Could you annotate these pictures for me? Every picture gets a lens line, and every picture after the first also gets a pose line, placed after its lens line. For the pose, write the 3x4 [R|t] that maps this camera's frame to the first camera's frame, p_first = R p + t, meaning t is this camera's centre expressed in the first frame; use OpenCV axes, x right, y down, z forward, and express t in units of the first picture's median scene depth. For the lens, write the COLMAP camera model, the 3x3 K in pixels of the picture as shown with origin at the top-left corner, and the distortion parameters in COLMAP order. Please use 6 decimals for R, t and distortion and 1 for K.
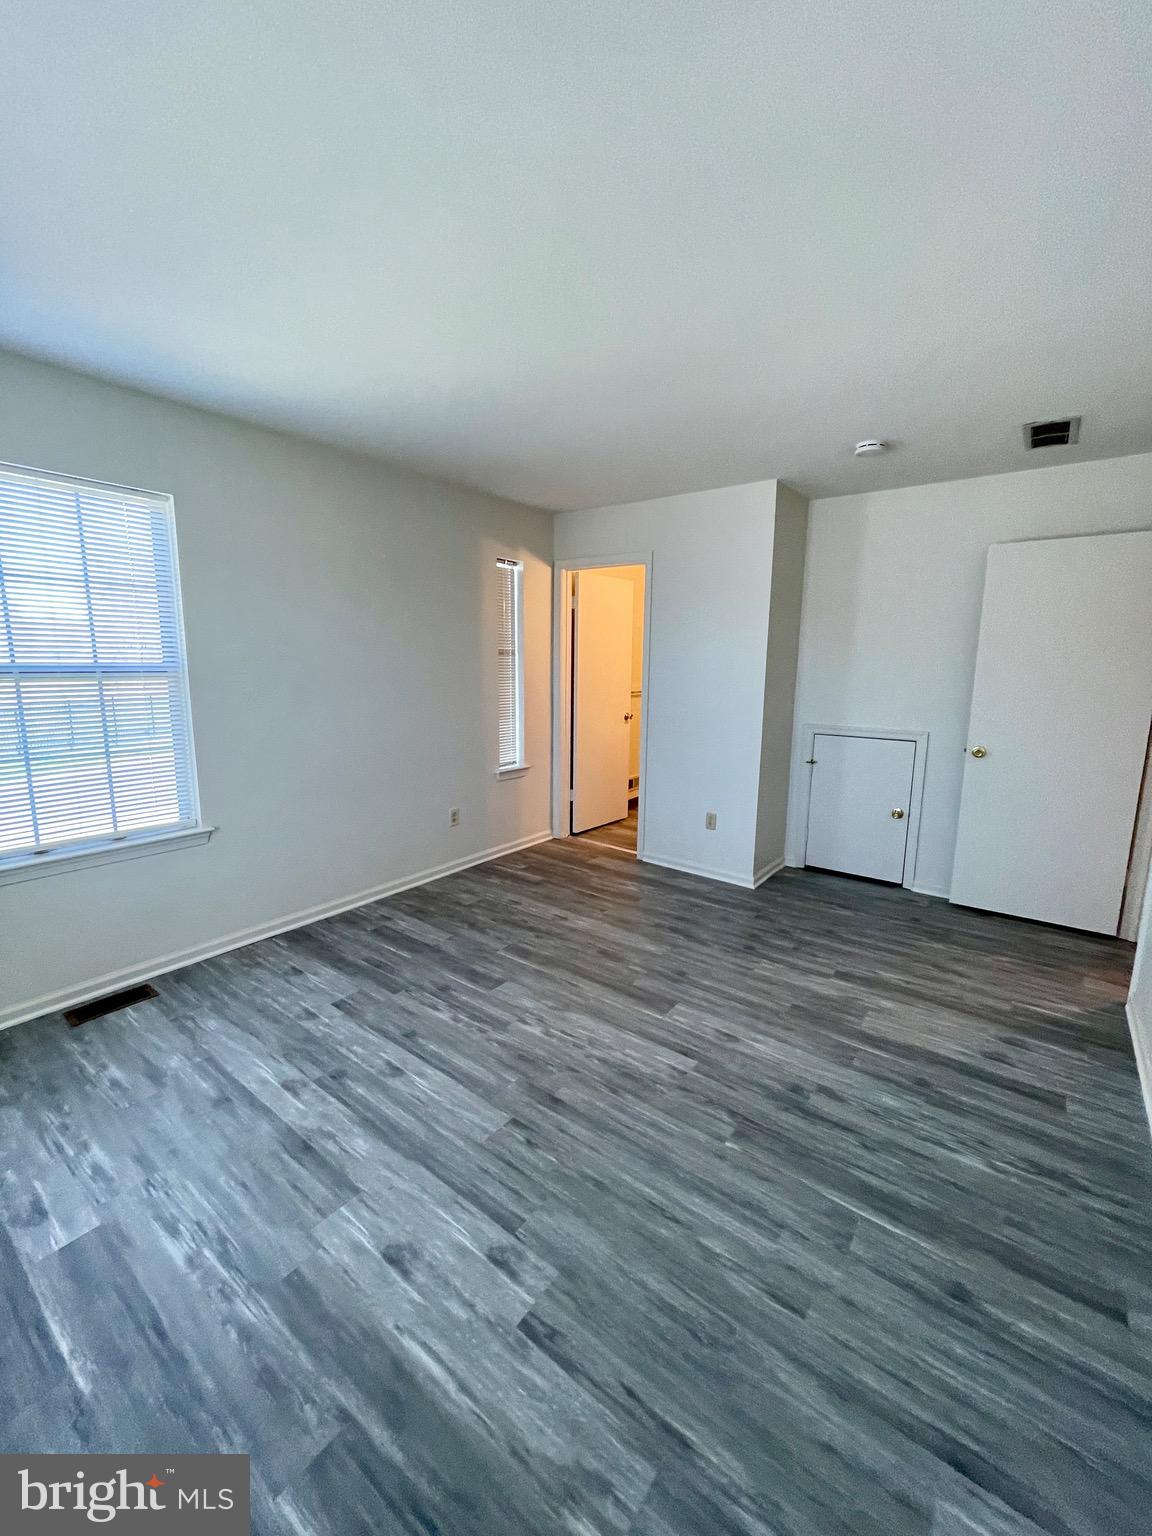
lens RADIAL K [[616.8, 0, 577.0], [0, 616.8, 761.0], [0, 0, 1]] dist [-0.000664, -0.002120]
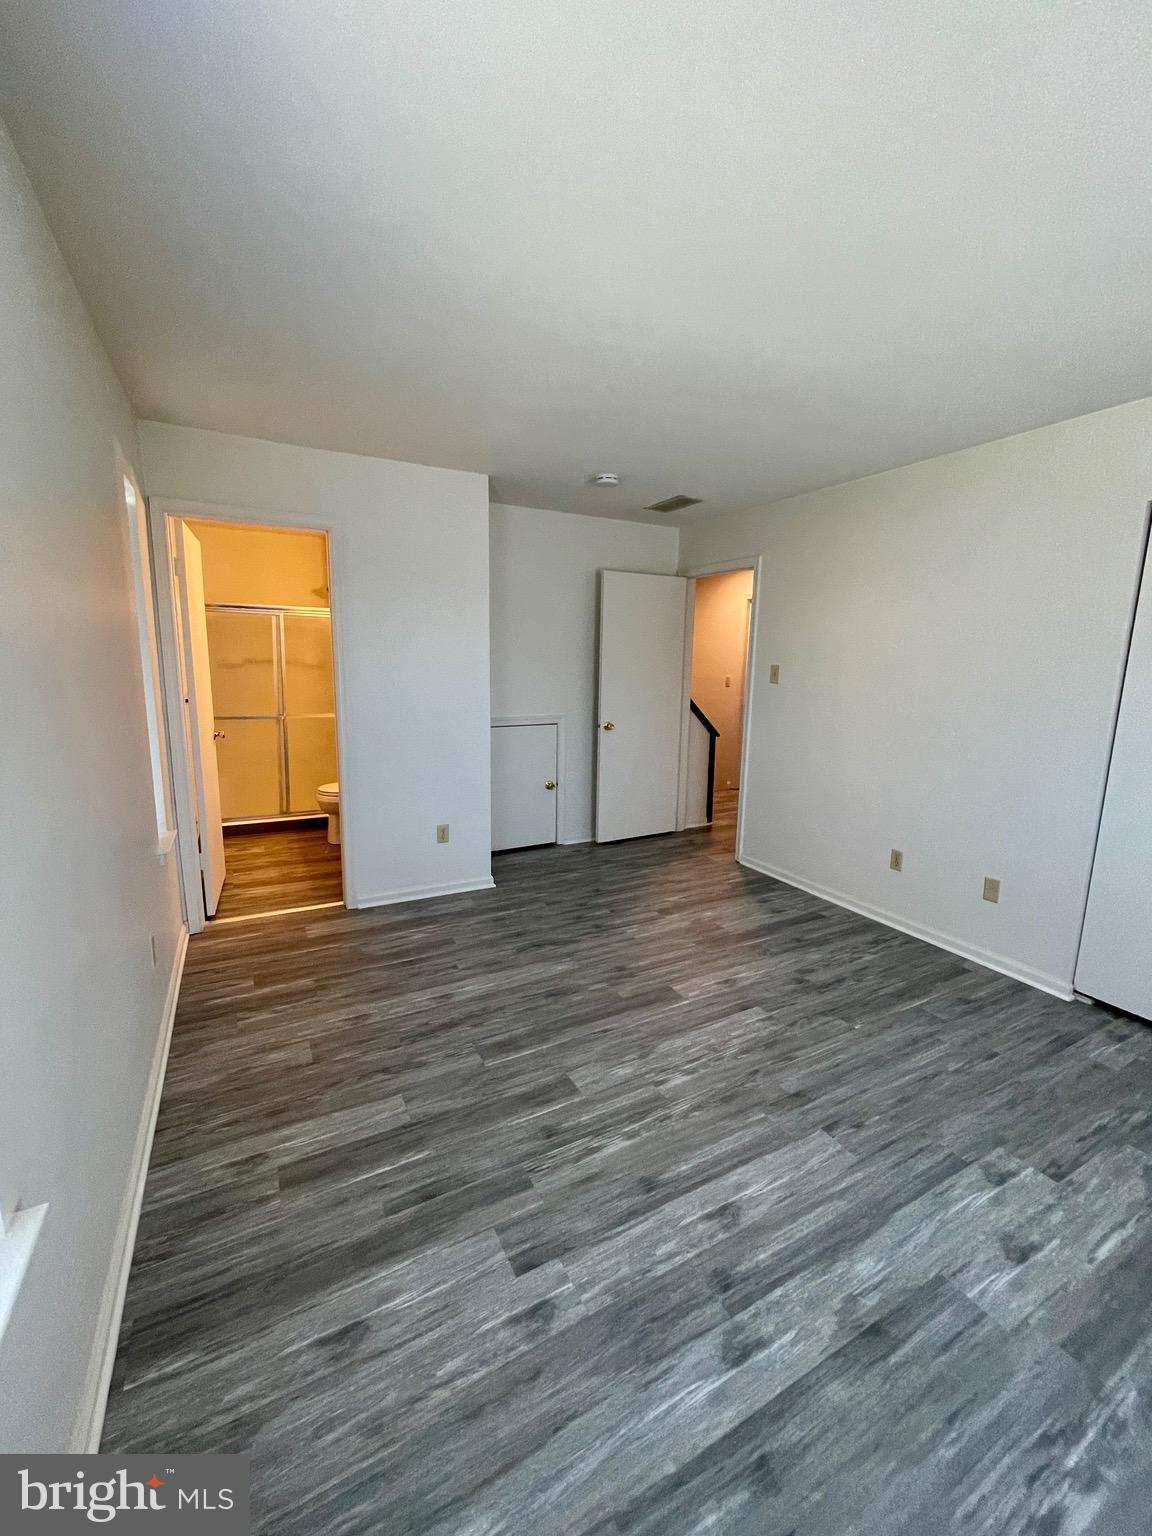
lens RADIAL K [[616.8, 0, 574.4], [0, 616.8, 766.0], [0, 0, 1]] dist [-0.000664, -0.002120]
pose [[0.416755, -0.161908, 0.894484, -0.829759], [0.139918, 0.983709, 0.112868, -0.128180], [-0.898186, 0.078116, 0.432620, 0.690225]]
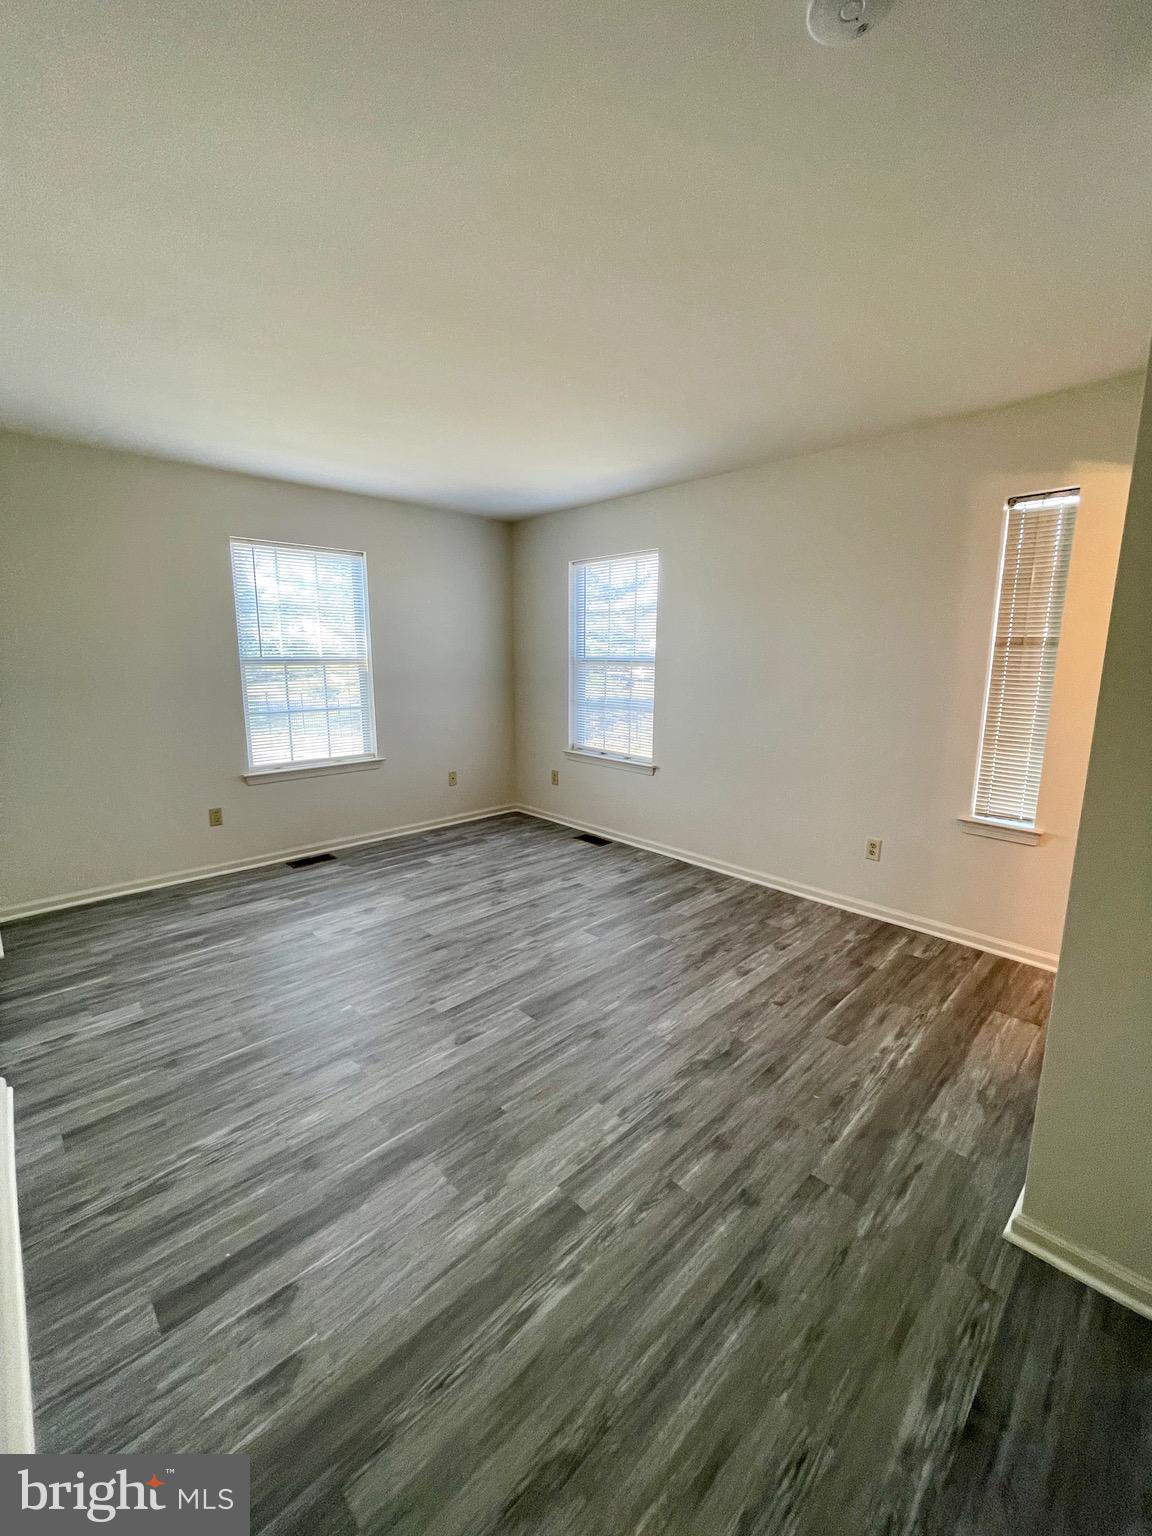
lens RADIAL K [[616.8, 0, 576.4], [0, 616.8, 766.9], [0, 0, 1]] dist [-0.000664, -0.002120]
pose [[-0.154784, 0.168534, -0.973467, 1.040358], [-0.168450, 0.966411, 0.194097, -0.173096], [0.973482, 0.194024, -0.121196, 1.152402]]
